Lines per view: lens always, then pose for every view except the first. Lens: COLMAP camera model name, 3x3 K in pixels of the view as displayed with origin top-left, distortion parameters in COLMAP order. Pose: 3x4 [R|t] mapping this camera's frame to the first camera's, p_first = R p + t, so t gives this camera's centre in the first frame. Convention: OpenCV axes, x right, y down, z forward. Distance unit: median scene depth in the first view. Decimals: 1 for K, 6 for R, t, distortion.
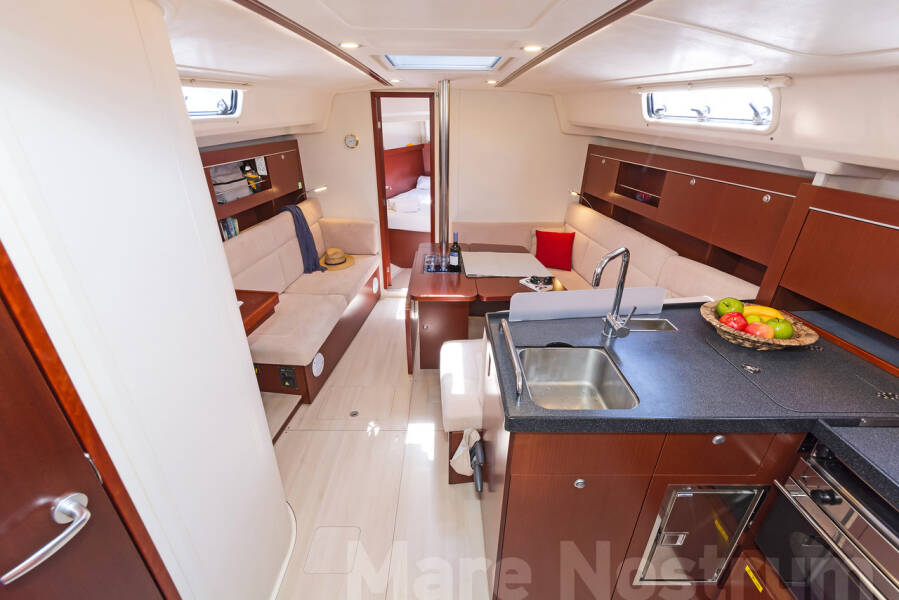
lens RADIAL K [[387.7, 0, 447.1], [0, 387.7, 305.0], [0, 0, 1]] dist [-0.001633, -0.000218]
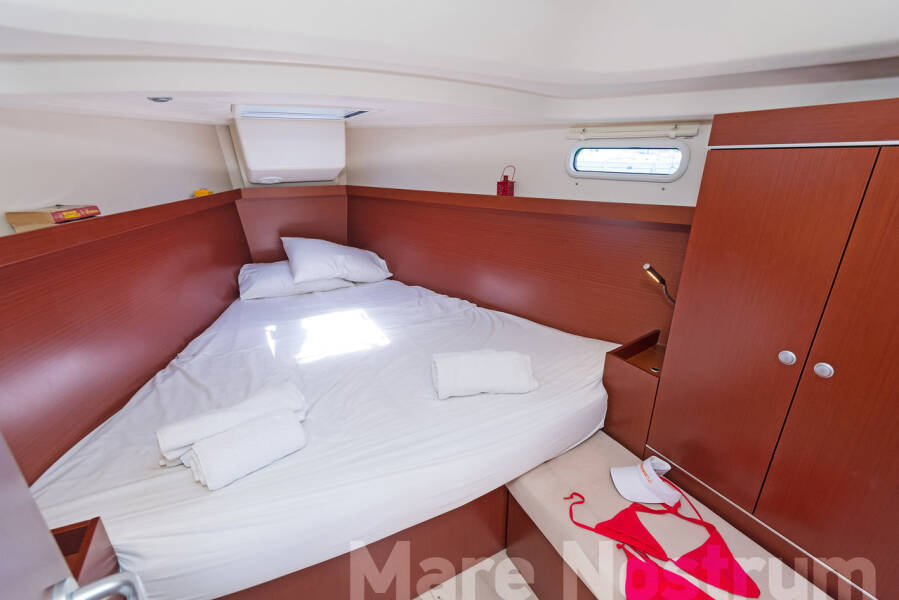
lens RADIAL K [[390.6, 0, 452.5], [0, 390.6, 307.1], [0, 0, 1]] dist [-0.001669, -0.000175]
pose [[0.881875, -0.182580, 0.434696, -0.176084], [0.219523, 0.974948, -0.035855, -0.637723], [-0.417260, 0.127045, 0.899863, 1.519983]]
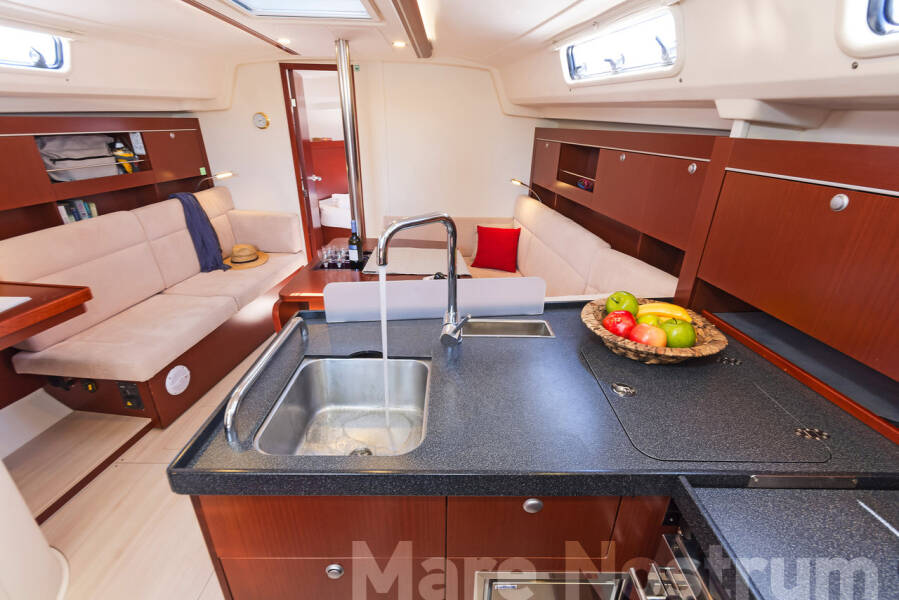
lens RADIAL K [[405.2, 0, 453.0], [0, 405.2, 304.8], [0, 0, 1]] dist [-0.000451, -0.000390]
pose [[0.999928, 0.008085, 0.008920, 0.245486], [-0.007788, 0.999432, -0.032796, 0.020423], [-0.009181, 0.032724, 0.999422, 0.146734]]
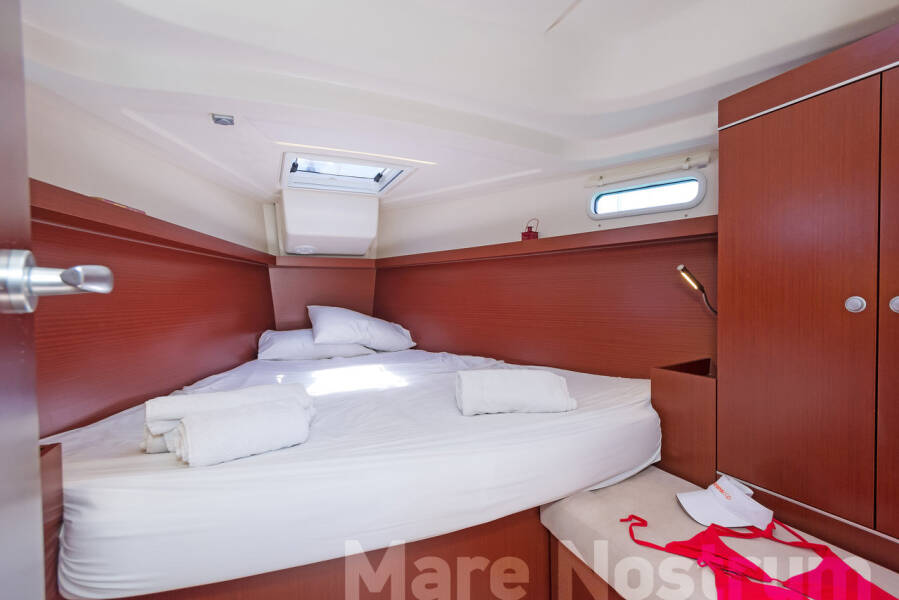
lens RADIAL K [[406.2, 0, 459.8], [0, 406.2, 299.5], [0, 0, 1]] dist [0.000561, 0.000117]
pose [[0.903024, -0.030980, 0.428472, -0.192265], [0.204531, 0.908103, -0.365399, -0.467436], [-0.377776, 0.417600, 0.826375, 1.572412]]
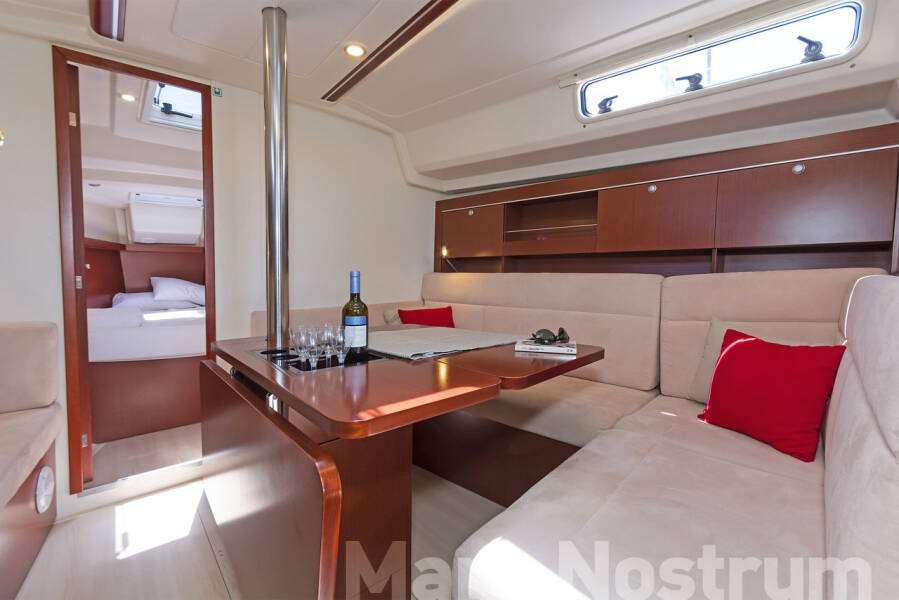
lens RADIAL K [[393.5, 0, 449.8], [0, 393.5, 285.7], [0, 0, 1]] dist [0.007987, 0.000087]
pose [[0.765393, -0.033020, 0.642715, -0.198283], [0.286178, 0.911974, -0.293949, -0.011824], [-0.576433, 0.408918, 0.707468, 0.671686]]
